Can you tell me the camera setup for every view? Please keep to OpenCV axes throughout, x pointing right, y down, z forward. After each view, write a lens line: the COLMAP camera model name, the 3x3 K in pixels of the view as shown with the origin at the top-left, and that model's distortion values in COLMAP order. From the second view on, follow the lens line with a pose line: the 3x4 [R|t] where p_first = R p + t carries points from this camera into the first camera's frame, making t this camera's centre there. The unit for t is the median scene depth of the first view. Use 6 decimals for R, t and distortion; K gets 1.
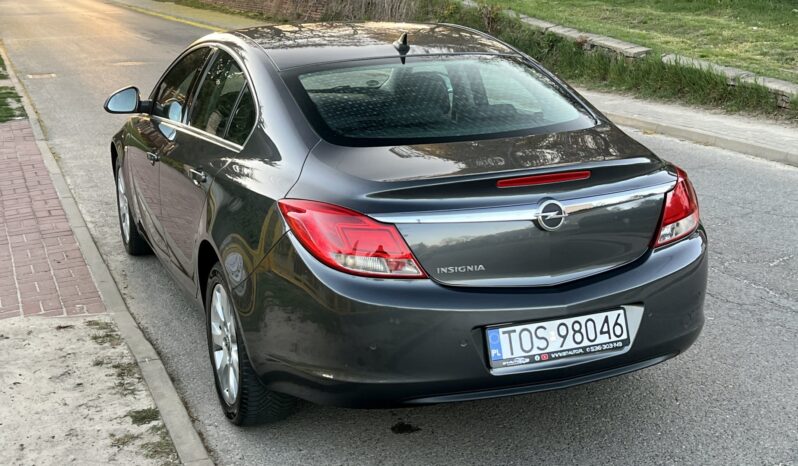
lens RADIAL K [[1024.2, 0, 403.2], [0, 1024.2, 231.9], [0, 0, 1]] dist [0.076932, 0.000000]
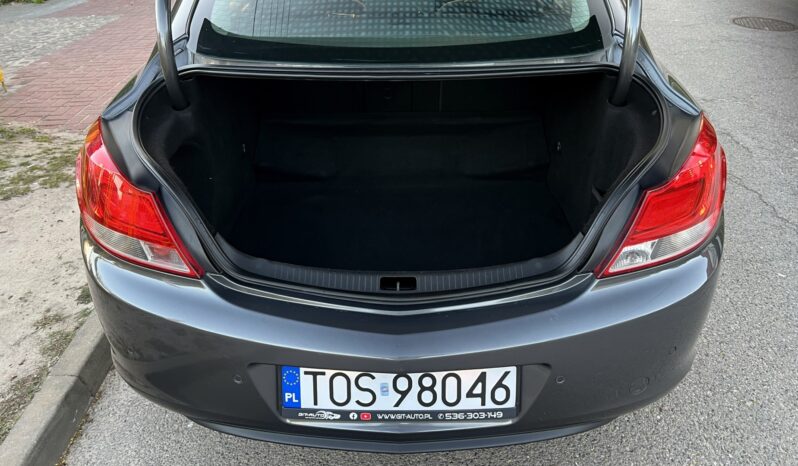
lens RADIAL K [[626.7, 0, 397.5], [0, 626.7, 229.7], [0, 0, 1]] dist [0.035008, -0.029827]
pose [[0.921353, 0.203856, -0.330986, 0.258738], [-0.102870, 0.948969, 0.298119, -0.115673], [0.374869, -0.240624, 0.895306, 0.641725]]
